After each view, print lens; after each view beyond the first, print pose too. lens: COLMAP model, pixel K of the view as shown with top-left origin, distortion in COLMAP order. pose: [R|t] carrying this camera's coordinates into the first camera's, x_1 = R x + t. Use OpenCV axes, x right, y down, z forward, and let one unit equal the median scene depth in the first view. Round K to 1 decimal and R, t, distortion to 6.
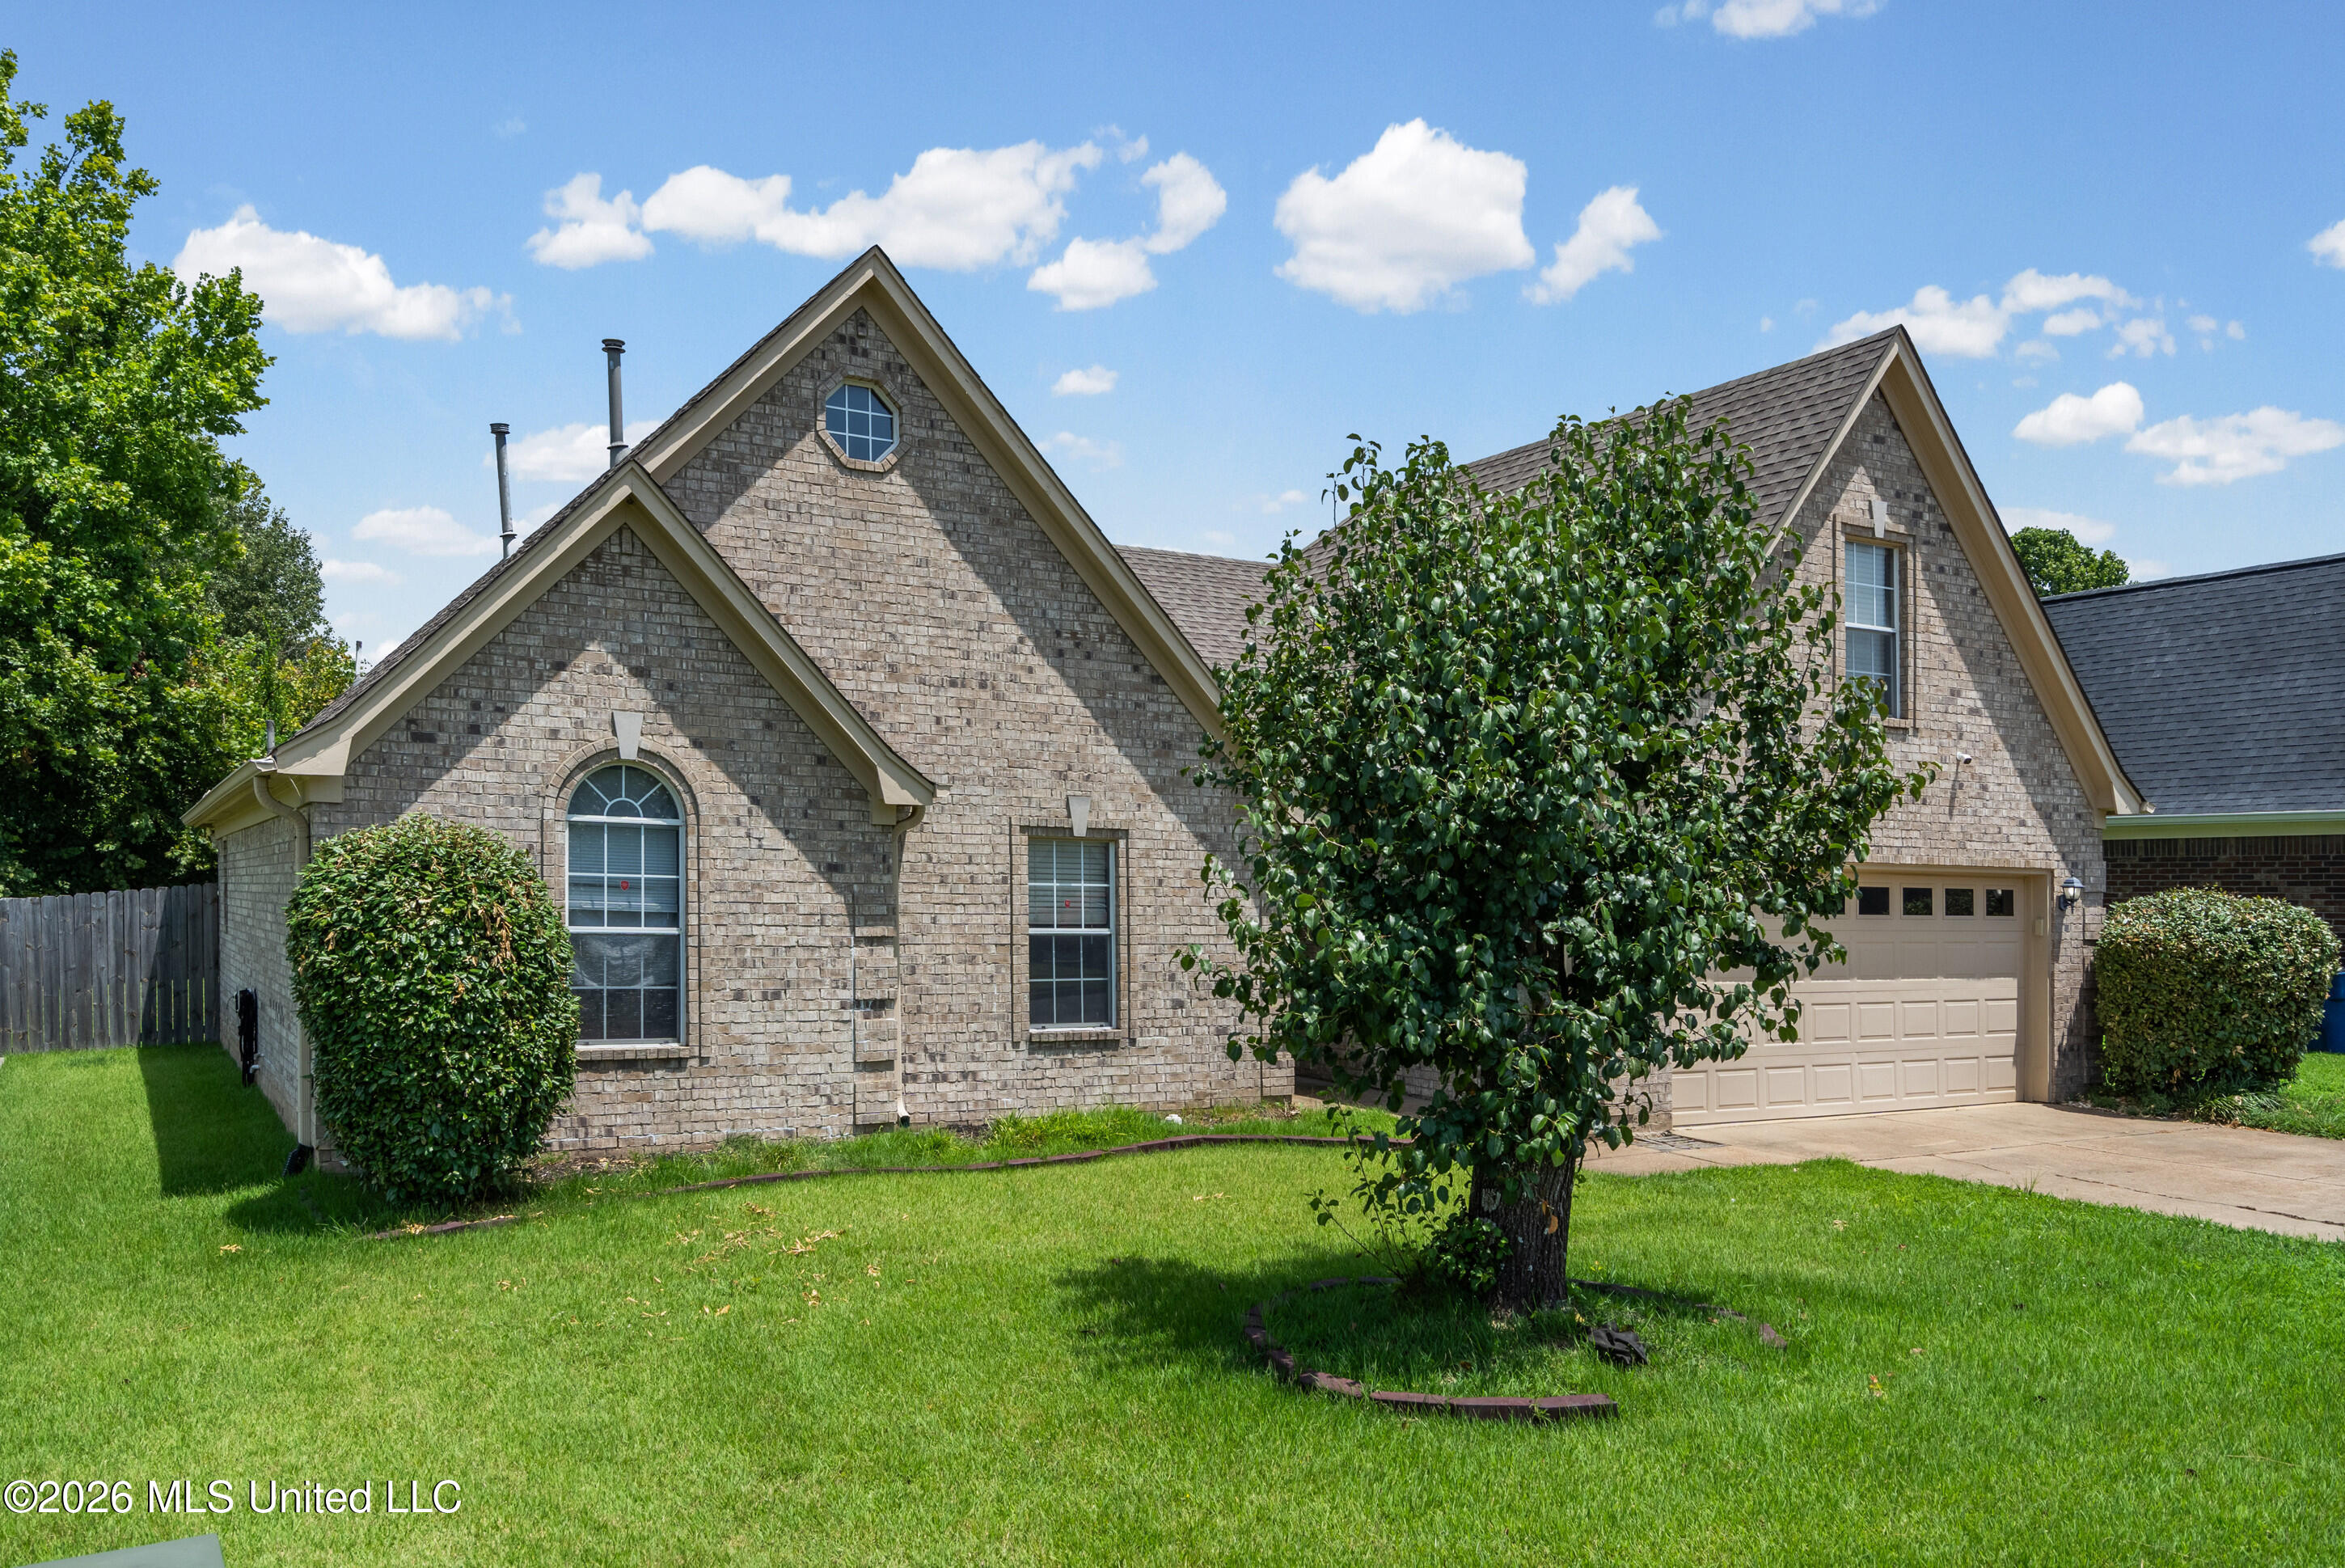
lens RADIAL K [[1783.6, 0, 1172.6], [0, 1783.6, 702.7], [0, 0, 1]] dist [0.004535, -0.002173]
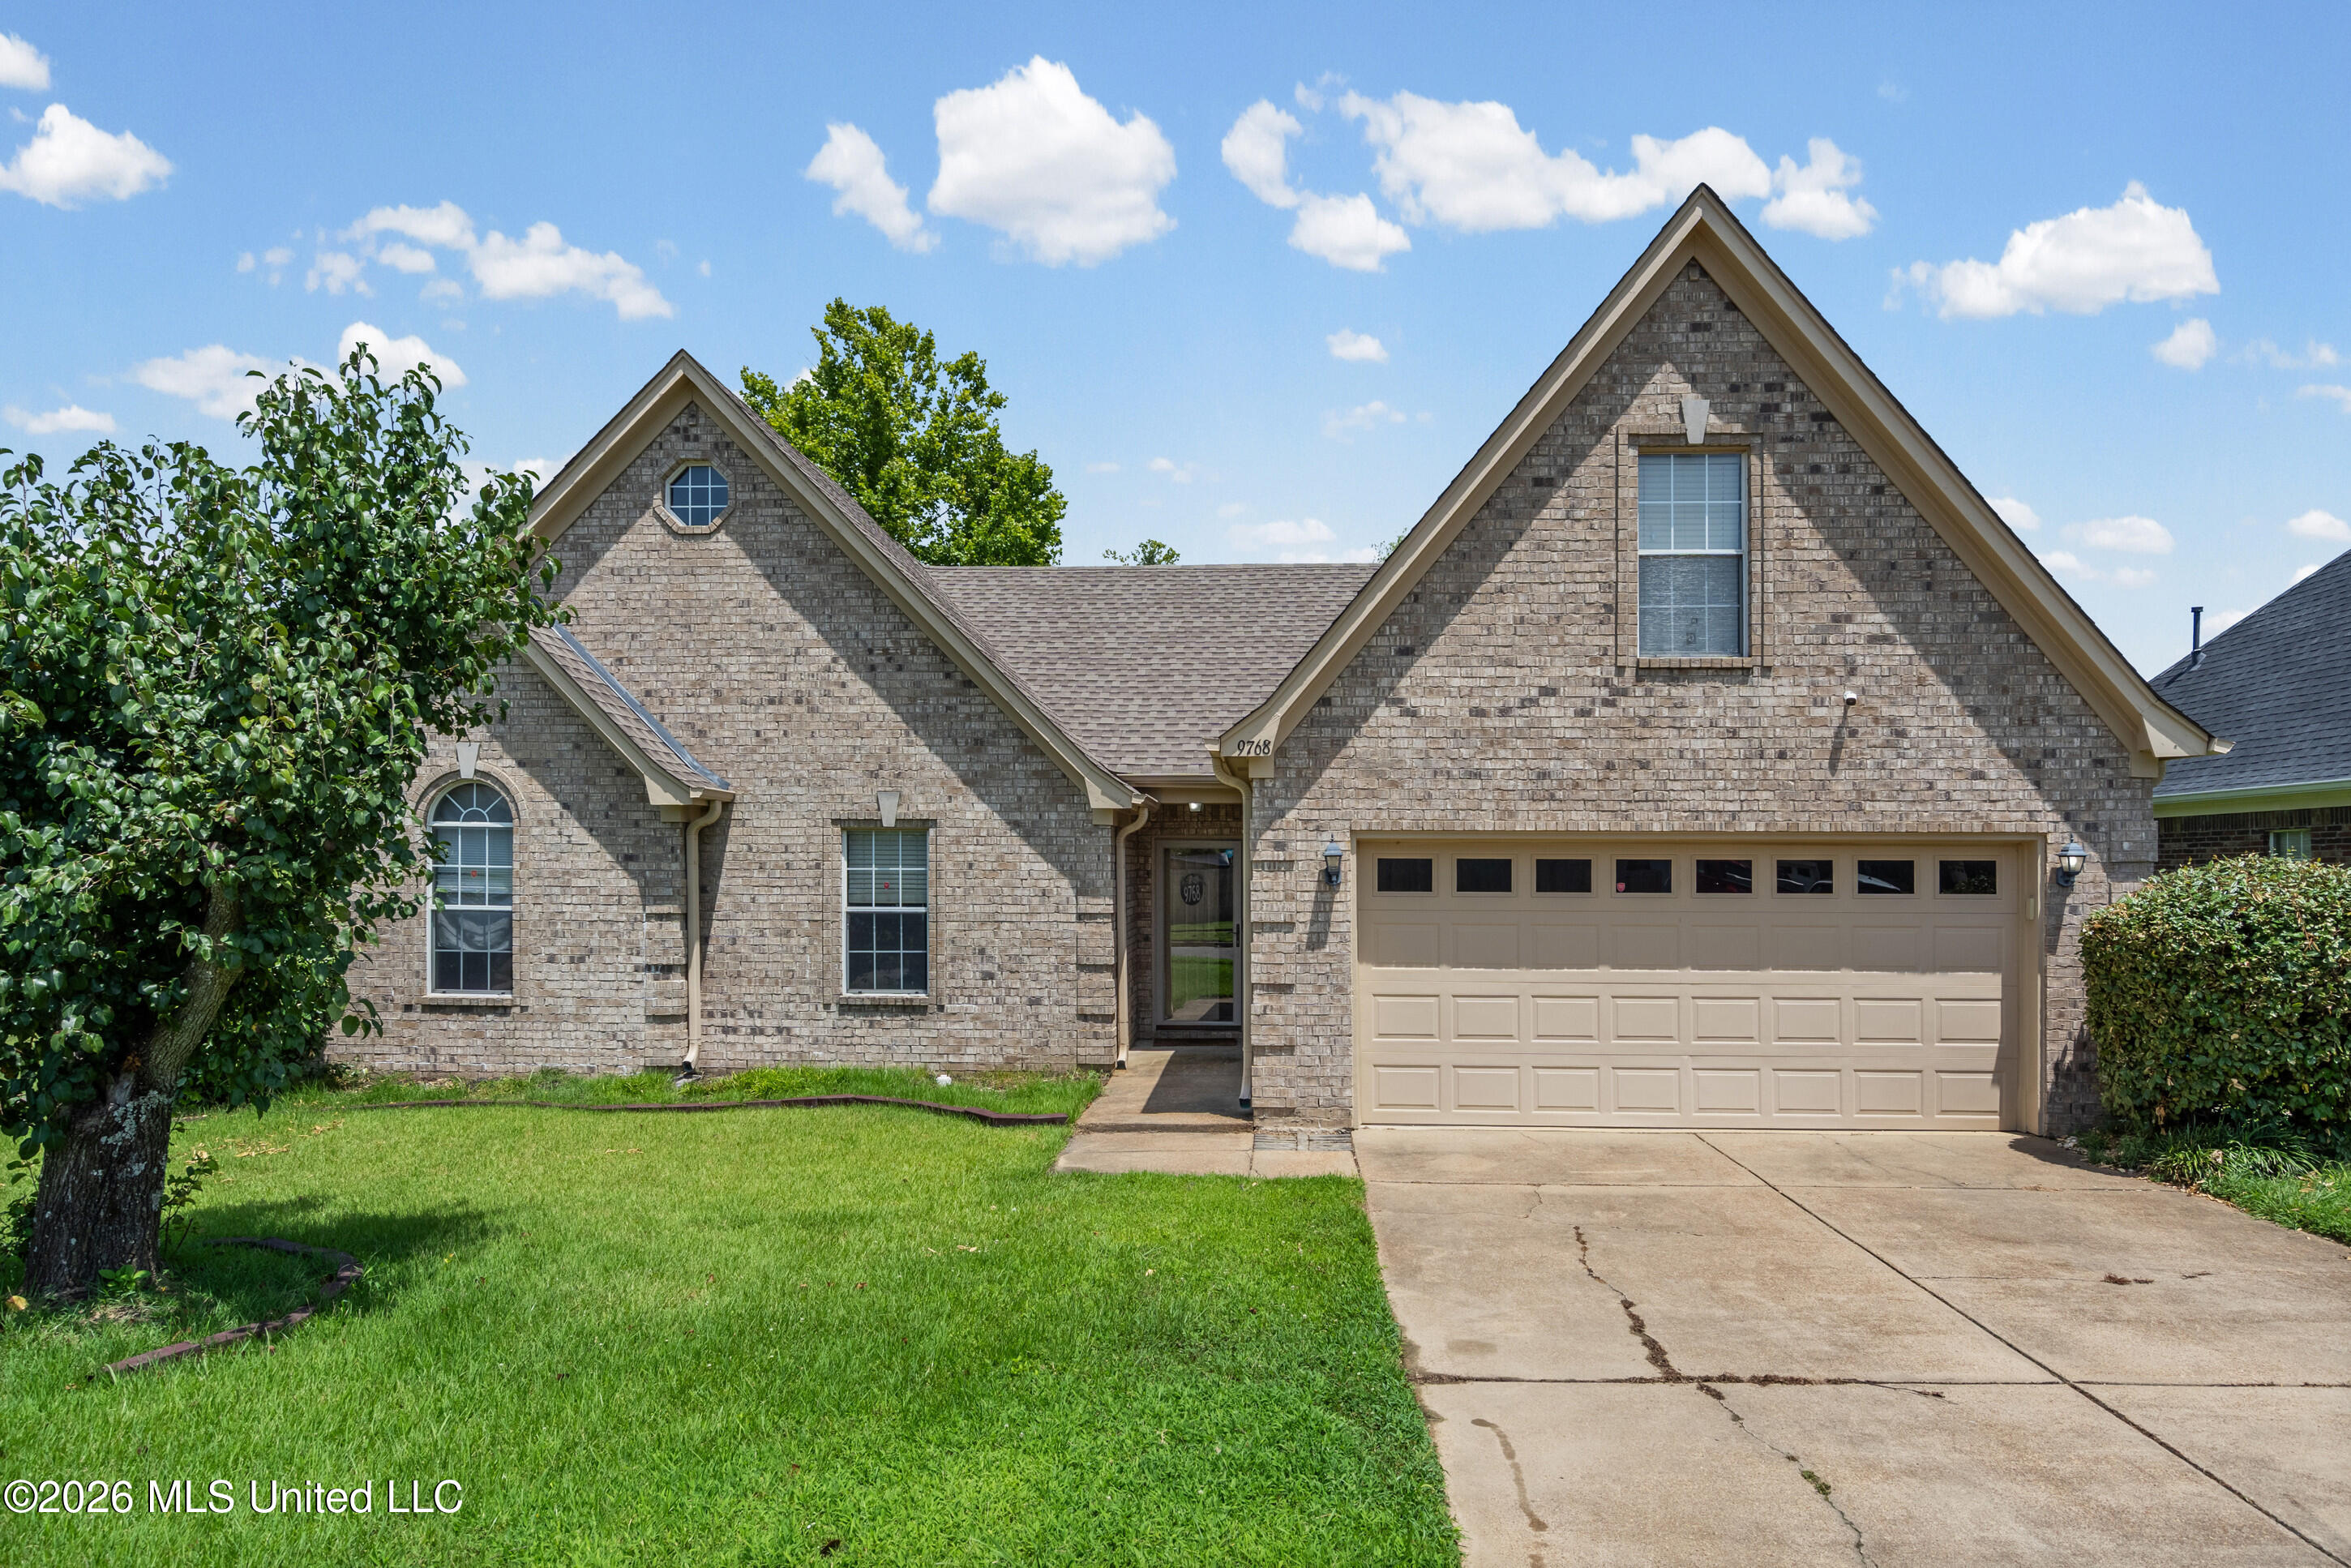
lens RADIAL K [[1405.7, 0, 1174.4], [0, 1405.7, 750.4], [0, 0, 1]] dist [0.004754, 0.002570]
pose [[0.844143, -0.056872, -0.533092, 0.604637], [0.065314, 0.997860, -0.003031, 0.042197], [0.532124, -0.032260, 0.846052, 0.347760]]
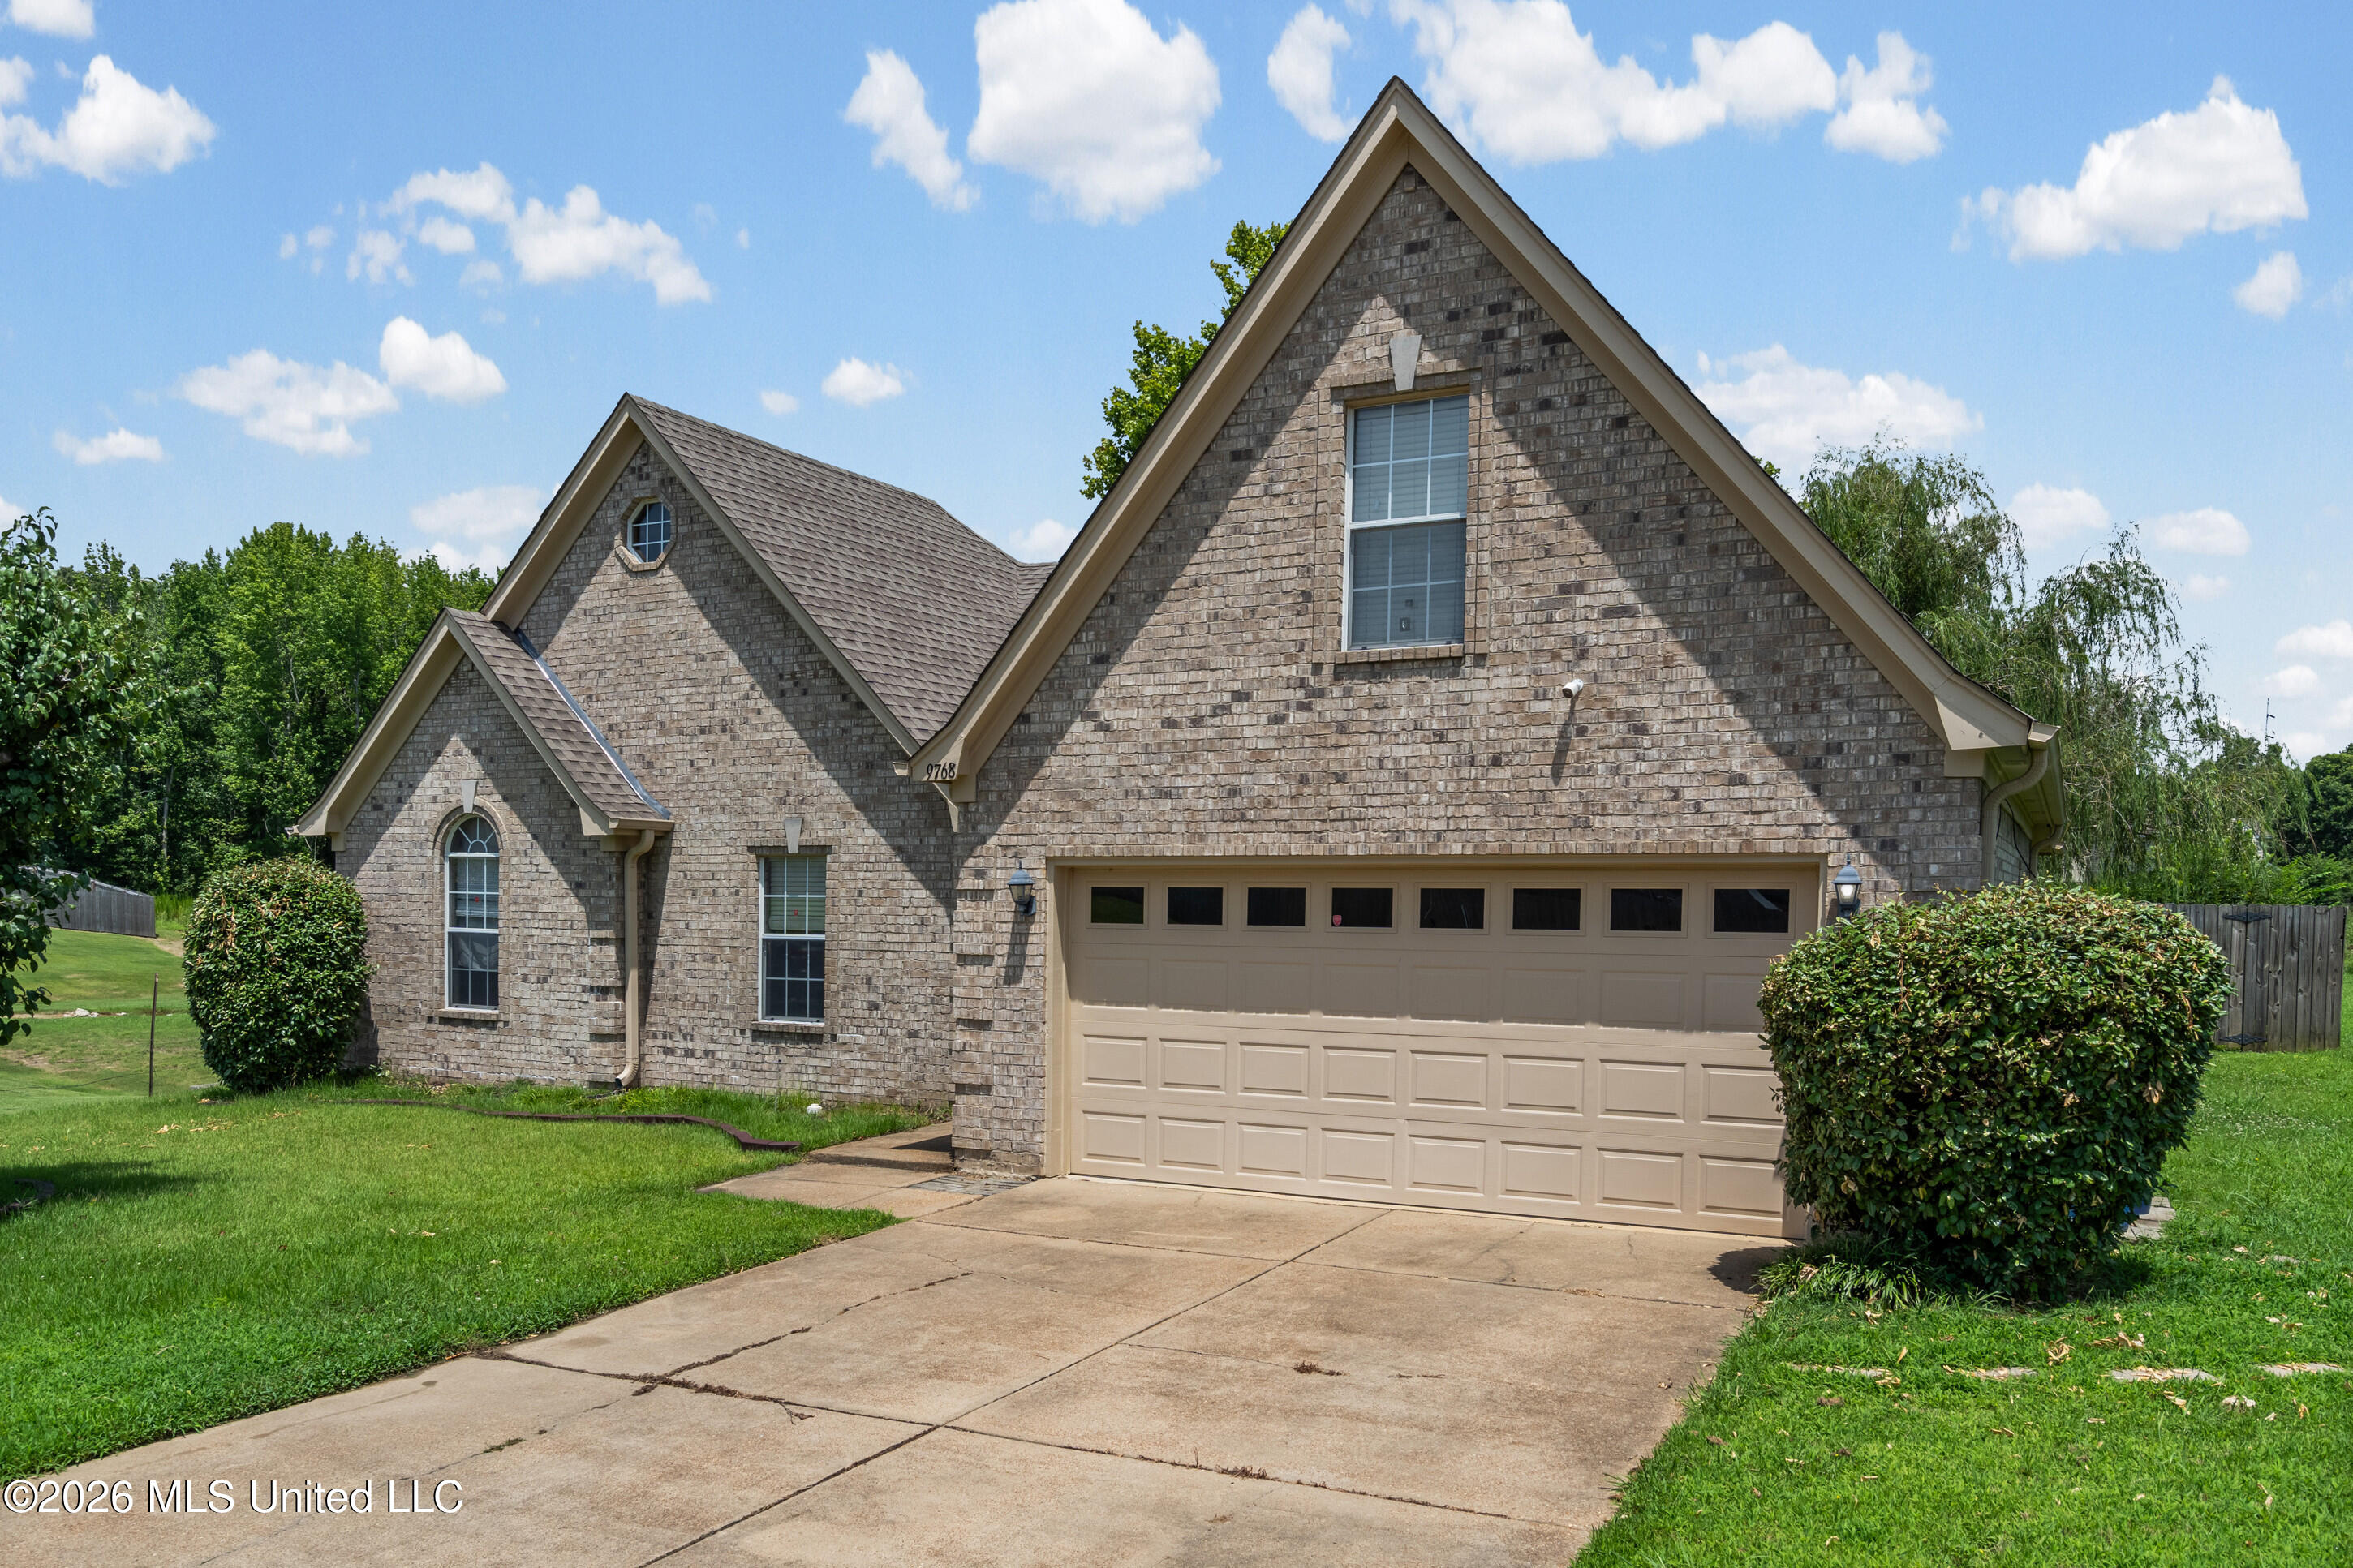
lens RADIAL K [[1791.0, 0, 1176.5], [0, 1791.0, 784.0], [0, 0, 1]] dist [0.003722, 0.000204]
pose [[0.528429, -0.060968, -0.846785, 1.075395], [0.094232, 0.995467, -0.012869, 0.070891], [0.843732, -0.072994, 0.531779, 0.623405]]
